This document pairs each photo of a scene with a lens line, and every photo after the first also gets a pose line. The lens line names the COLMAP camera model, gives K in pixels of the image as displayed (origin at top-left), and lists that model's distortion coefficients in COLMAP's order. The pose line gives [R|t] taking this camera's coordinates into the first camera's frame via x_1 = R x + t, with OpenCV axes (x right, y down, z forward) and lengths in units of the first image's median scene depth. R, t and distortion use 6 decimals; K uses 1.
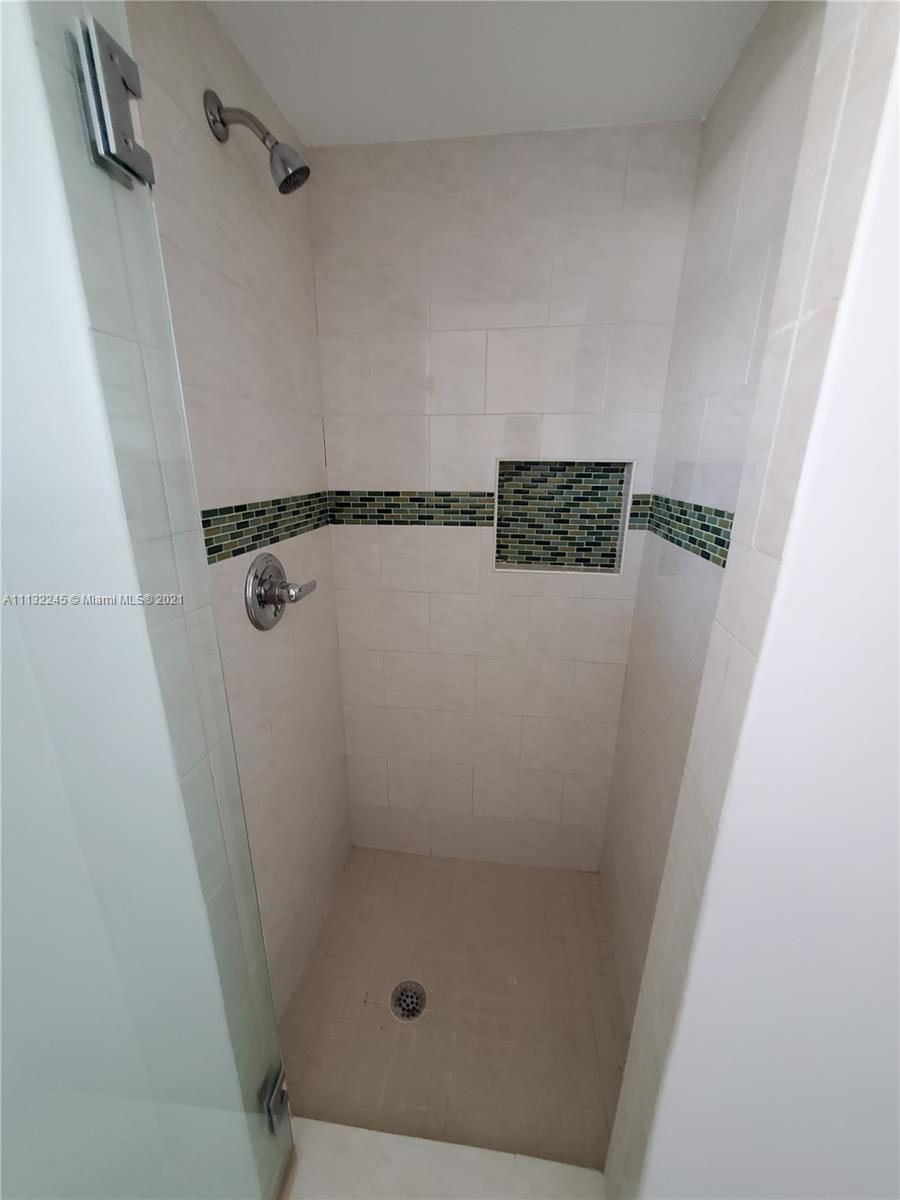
lens RADIAL K [[471.7, 0, 450.1], [0, 471.7, 604.9], [0, 0, 1]] dist [0.003992, -0.000196]
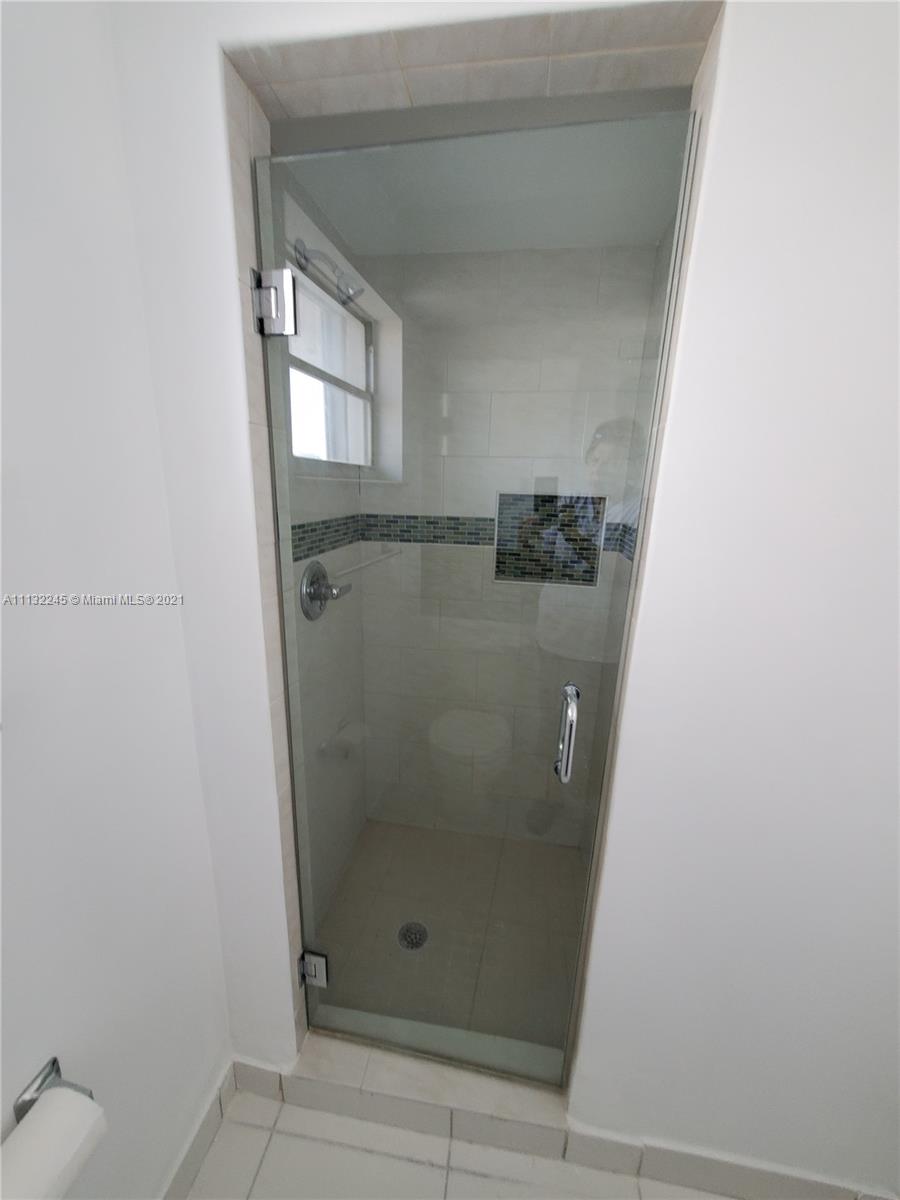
lens RADIAL K [[471.7, 0, 450.4], [0, 471.7, 599.6], [0, 0, 1]] dist [0.003992, -0.000196]
pose [[0.999393, 0.027361, -0.021547, 0.009654], [-0.028512, 0.998075, -0.055072, 0.046351], [0.019999, 0.055653, 0.998250, -0.229299]]
